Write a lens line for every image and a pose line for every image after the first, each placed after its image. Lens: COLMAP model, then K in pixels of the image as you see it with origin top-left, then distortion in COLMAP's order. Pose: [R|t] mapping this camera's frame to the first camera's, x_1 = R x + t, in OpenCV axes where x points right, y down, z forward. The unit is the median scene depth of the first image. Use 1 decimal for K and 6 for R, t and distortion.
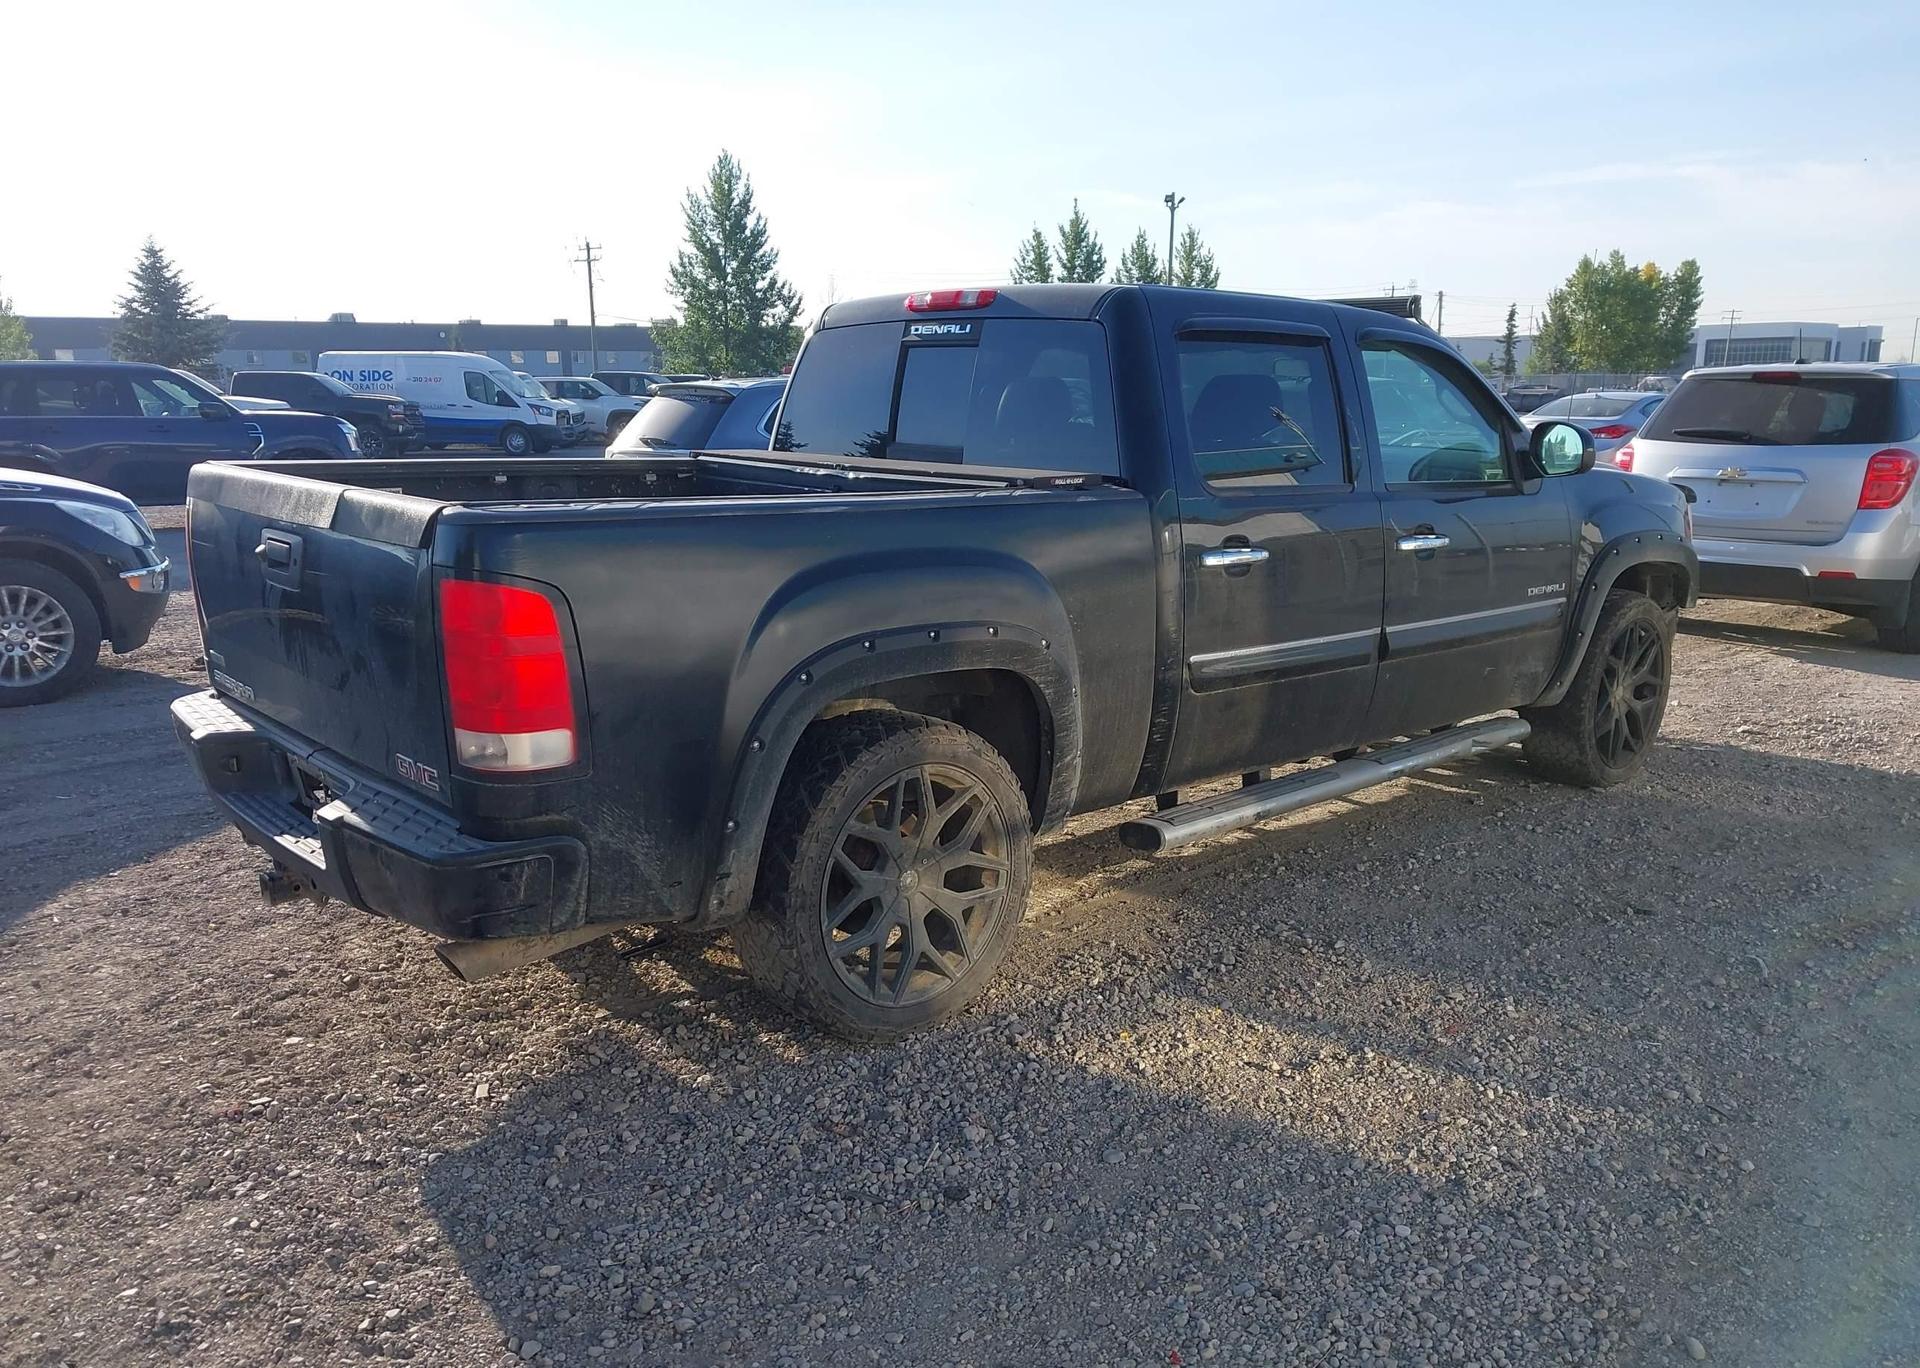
lens RADIAL K [[1538.9, 0, 969.9], [0, 1538.9, 693.0], [0, 0, 1]] dist [0.031549, -0.041467]
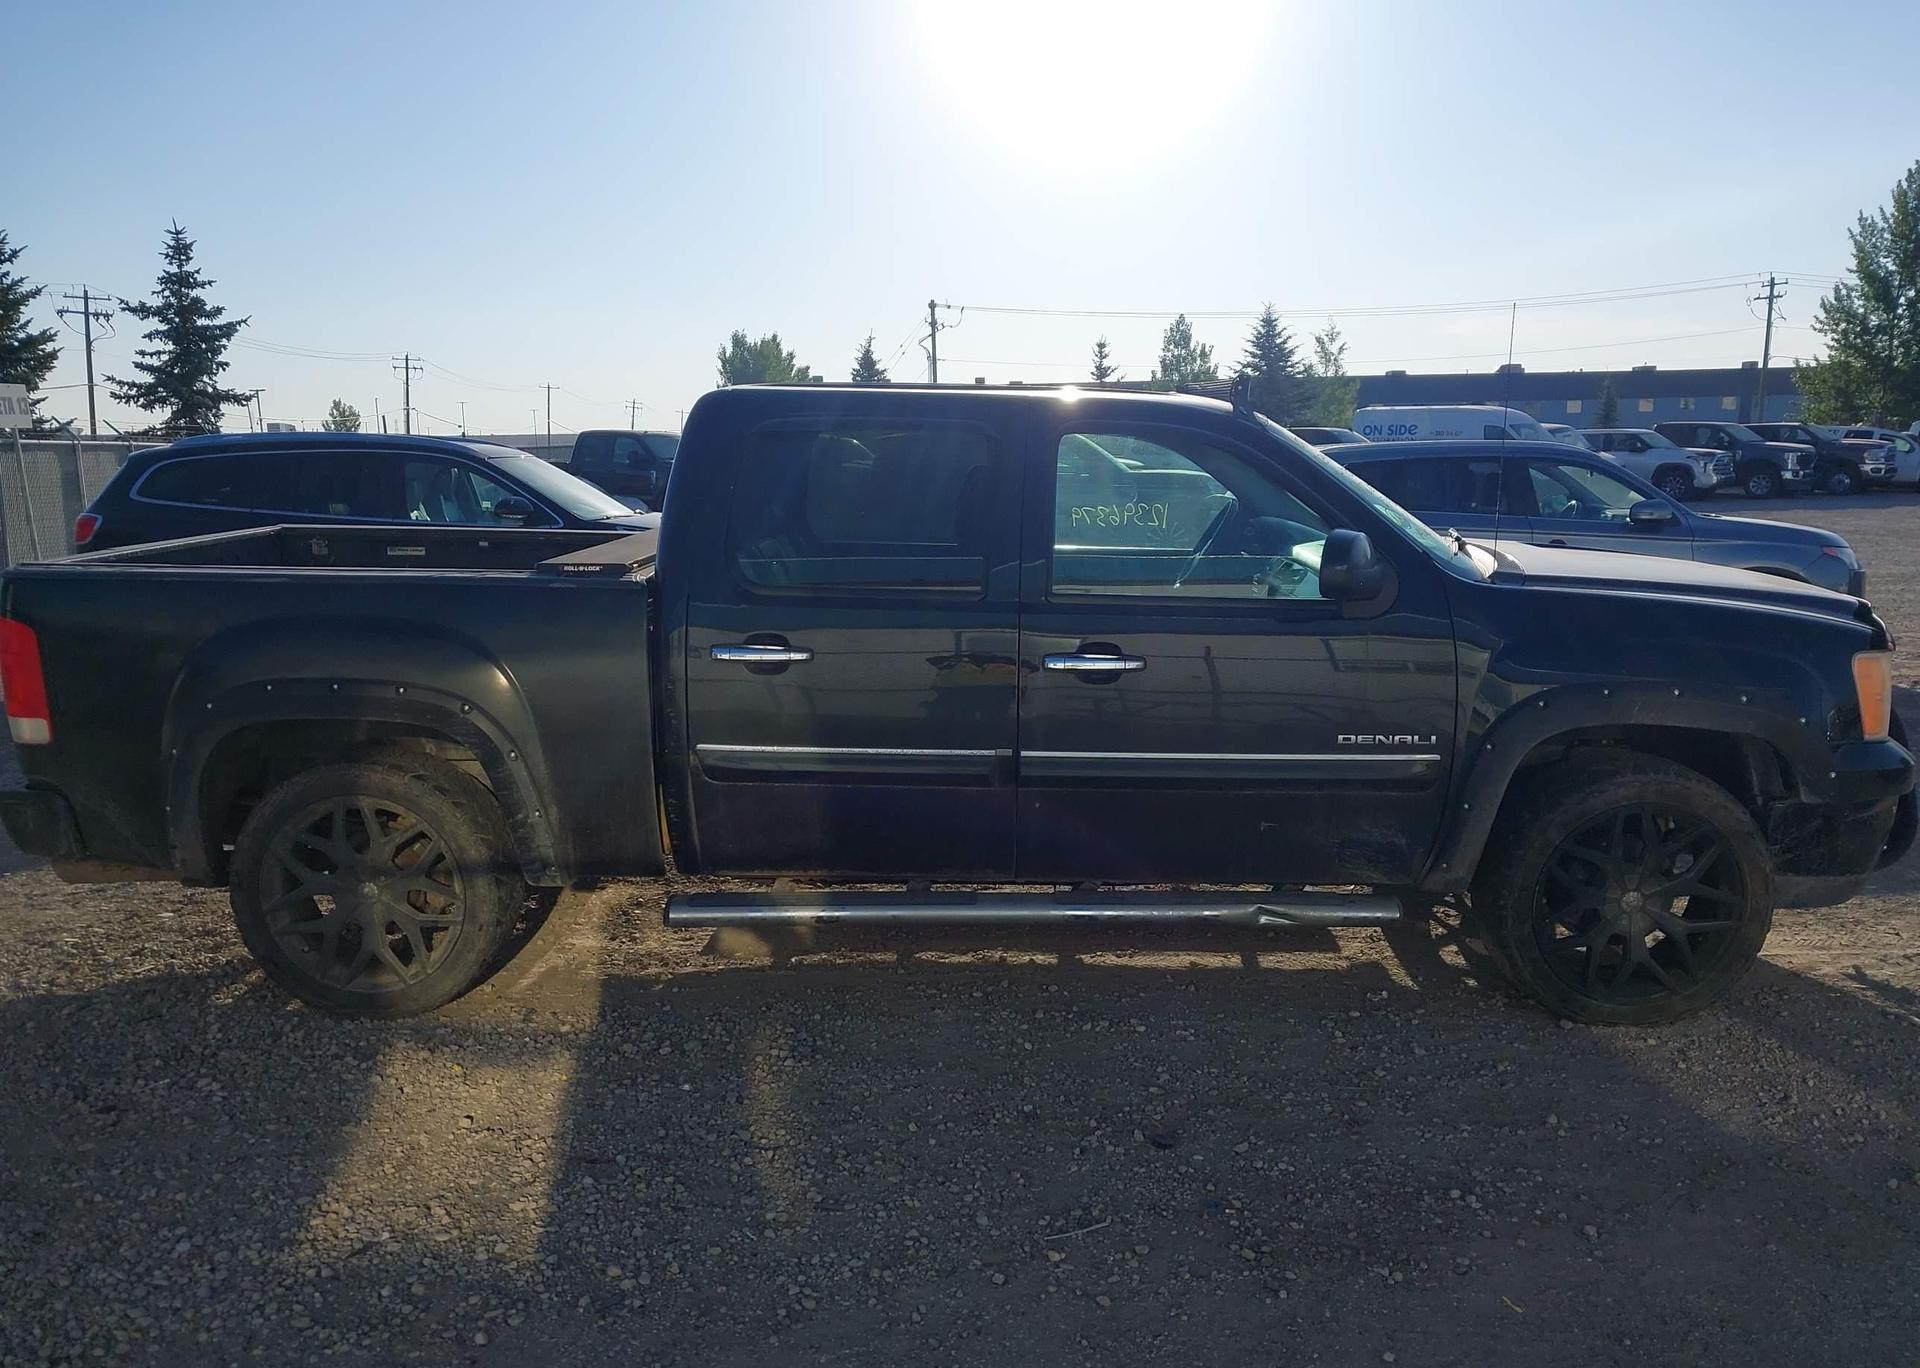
lens RADIAL K [[1538.9, 0, 957.5], [0, 1538.9, 684.3], [0, 0, 1]] dist [0.031549, -0.041467]
pose [[0.726736, 0.105880, -0.678707, 0.767517], [-0.129272, 0.991476, 0.016252, -0.081782], [0.674643, 0.075927, 0.734229, 0.282220]]
